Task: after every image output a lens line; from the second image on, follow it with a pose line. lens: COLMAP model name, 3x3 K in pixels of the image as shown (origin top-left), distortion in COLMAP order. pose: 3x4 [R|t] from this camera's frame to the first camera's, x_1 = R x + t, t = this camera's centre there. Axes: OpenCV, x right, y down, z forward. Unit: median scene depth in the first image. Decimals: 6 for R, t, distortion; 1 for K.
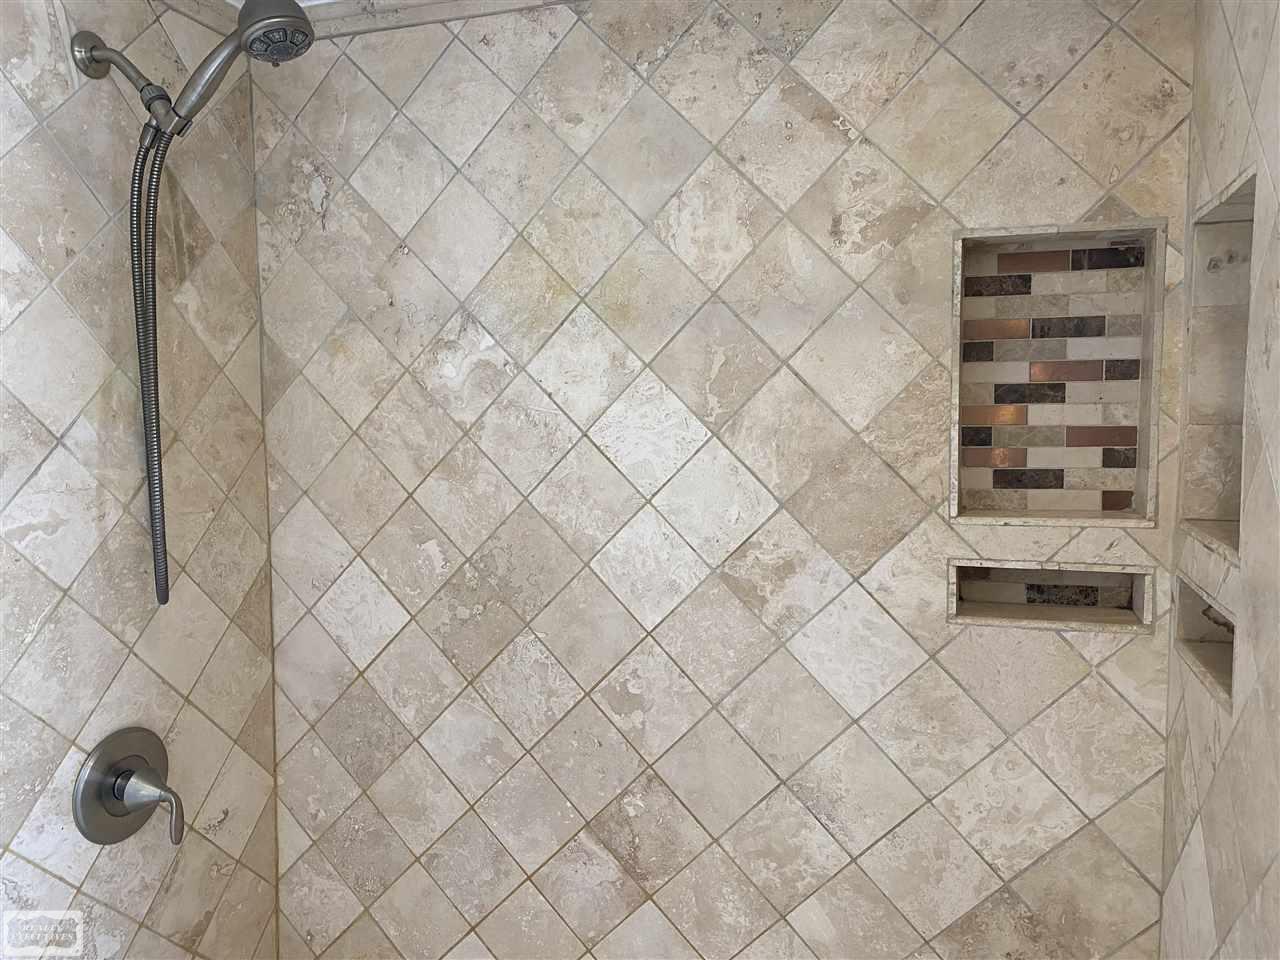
lens RADIAL K [[974.4, 0, 636.9], [0, 974.4, 479.5], [0, 0, 1]] dist [0.061782, -0.070688]
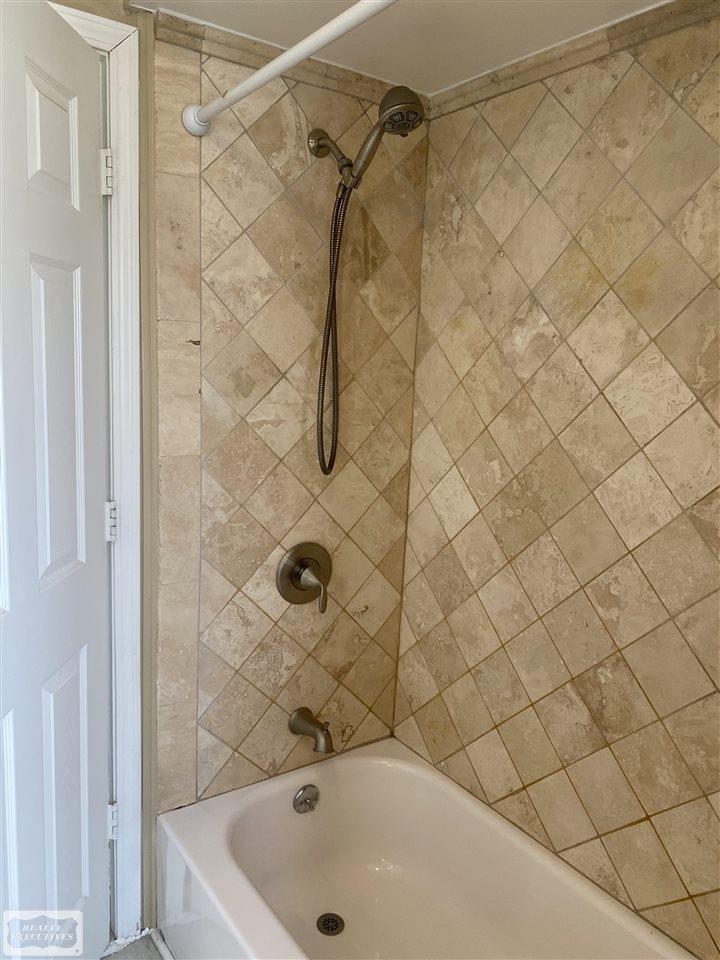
lens RADIAL K [[730.8, 0, 350.9], [0, 730.8, 486.3], [0, 0, 1]] dist [0.061782, -0.070688]
pose [[0.800619, 0.145859, -0.581149, 0.267303], [-0.095072, 0.988555, 0.117136, -0.005806], [0.591583, -0.038531, 0.805323, 0.001475]]
